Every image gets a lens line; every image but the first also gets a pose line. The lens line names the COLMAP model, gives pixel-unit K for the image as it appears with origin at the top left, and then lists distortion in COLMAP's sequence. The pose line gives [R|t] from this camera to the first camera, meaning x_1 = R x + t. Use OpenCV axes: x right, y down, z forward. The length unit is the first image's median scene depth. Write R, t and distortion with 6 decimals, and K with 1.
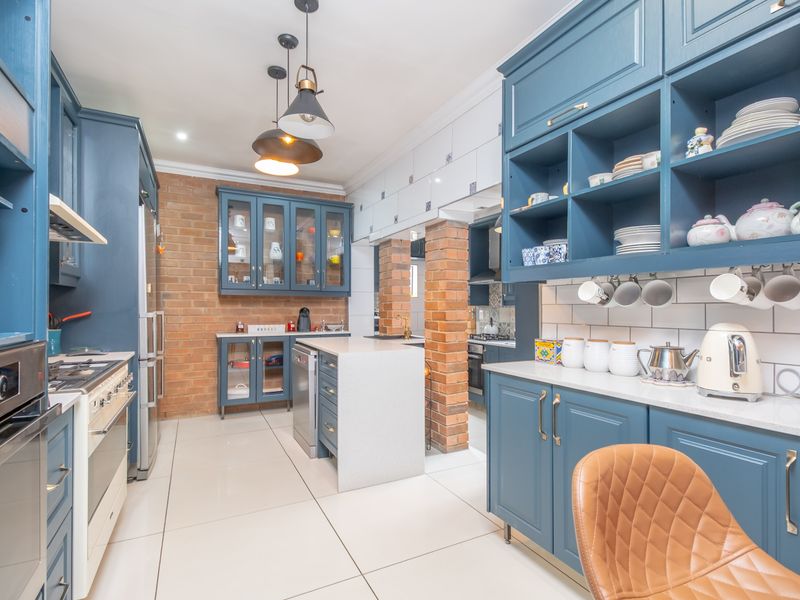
lens RADIAL K [[403.7, 0, 400.1], [0, 403.7, 304.2], [0, 0, 1]] dist [0.004122, 0.000069]
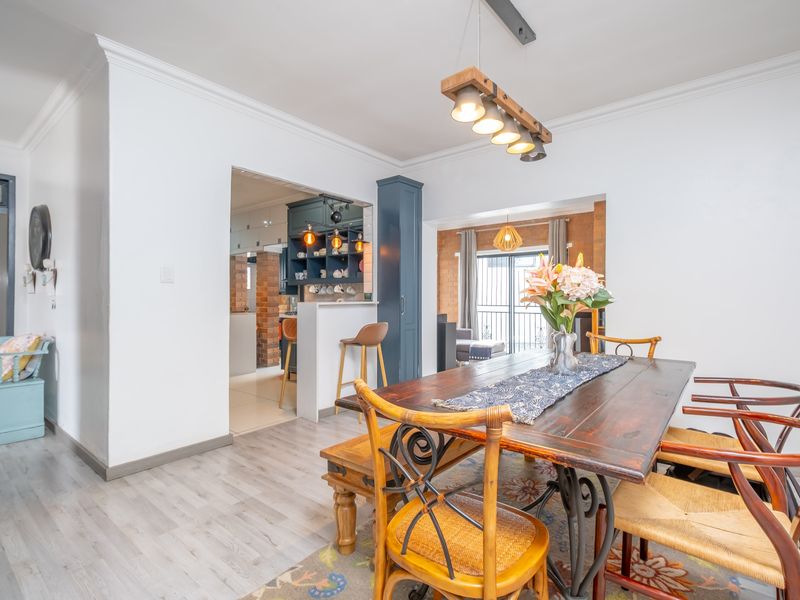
lens RADIAL K [[403.7, 0, 398.8], [0, 403.7, 300.1], [0, 0, 1]] dist [0.004122, 0.000069]
pose [[0.919650, 0.000470, 0.392738, -0.074429], [-0.005015, 0.999932, 0.010547, 0.008418], [-0.392706, -0.011669, 0.919590, -1.103734]]
